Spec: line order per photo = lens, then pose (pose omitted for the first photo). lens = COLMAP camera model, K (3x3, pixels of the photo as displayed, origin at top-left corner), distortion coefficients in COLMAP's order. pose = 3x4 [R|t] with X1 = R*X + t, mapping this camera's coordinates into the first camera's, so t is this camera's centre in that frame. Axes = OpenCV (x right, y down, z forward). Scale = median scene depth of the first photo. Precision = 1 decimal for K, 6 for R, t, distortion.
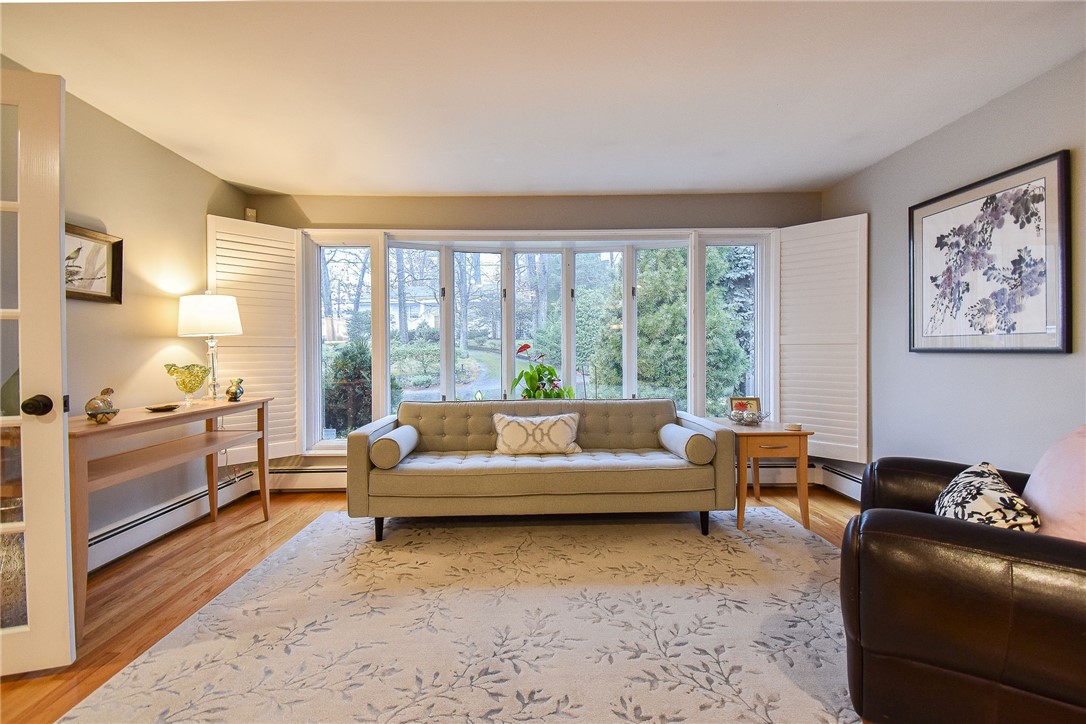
lens RADIAL K [[501.5, 0, 537.4], [0, 501.5, 373.0], [0, 0, 1]] dist [0.001440, 0.000228]
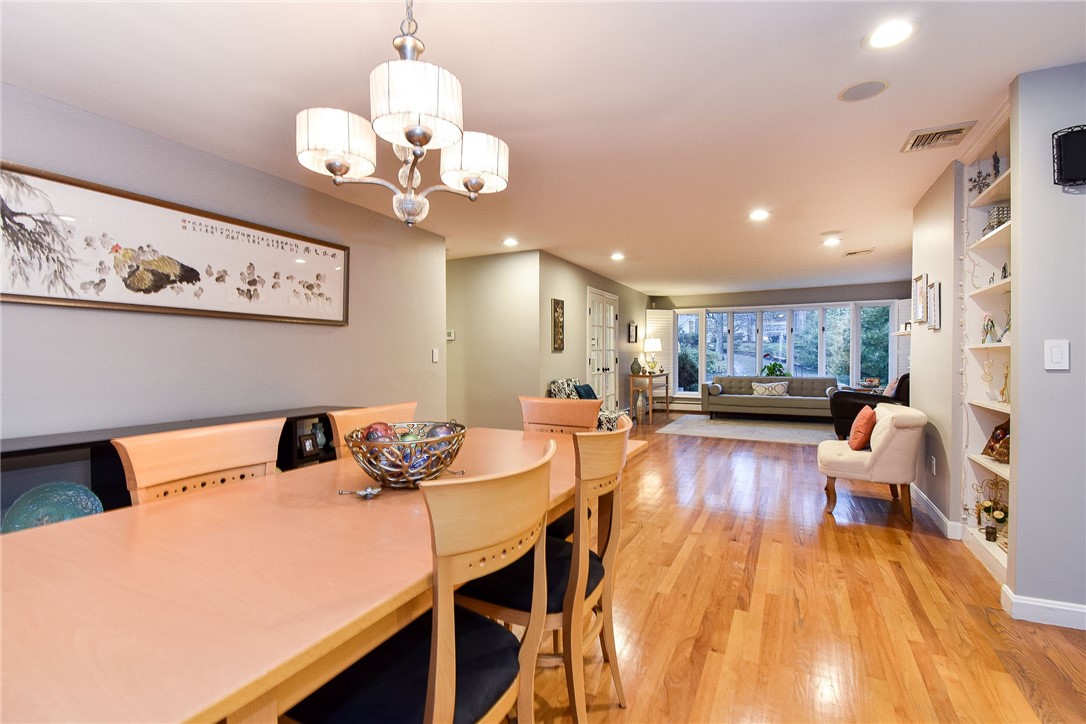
lens RADIAL K [[501.5, 0, 537.4], [0, 501.5, 373.0], [0, 0, 1]] dist [0.001440, 0.000228]
pose [[0.885405, 0.017835, -0.464478, 0.130497], [-0.020408, 0.999792, -0.000513, 0.062473], [0.464372, 0.009933, 0.885585, -1.776842]]
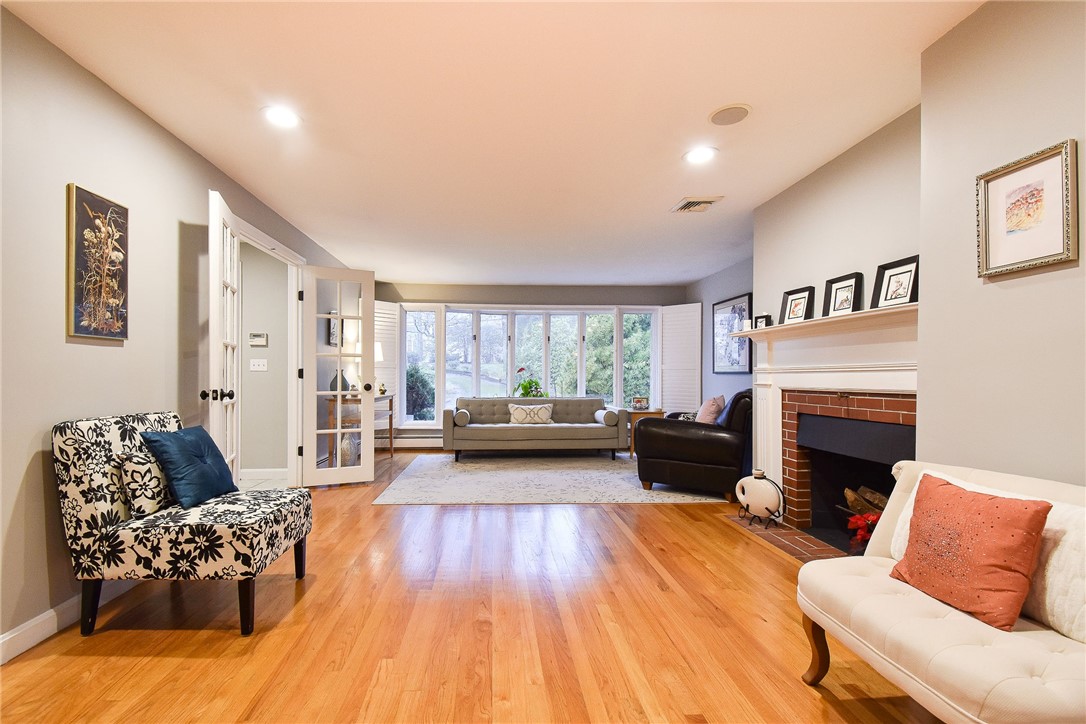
lens RADIAL K [[501.5, 0, 537.4], [0, 501.5, 373.0], [0, 0, 1]] dist [0.001440, 0.000228]
pose [[0.997808, 0.010350, 0.065366, -0.100687], [-0.007196, 0.998807, -0.048309, 0.053626], [-0.065788, 0.047733, 0.996691, -0.892600]]
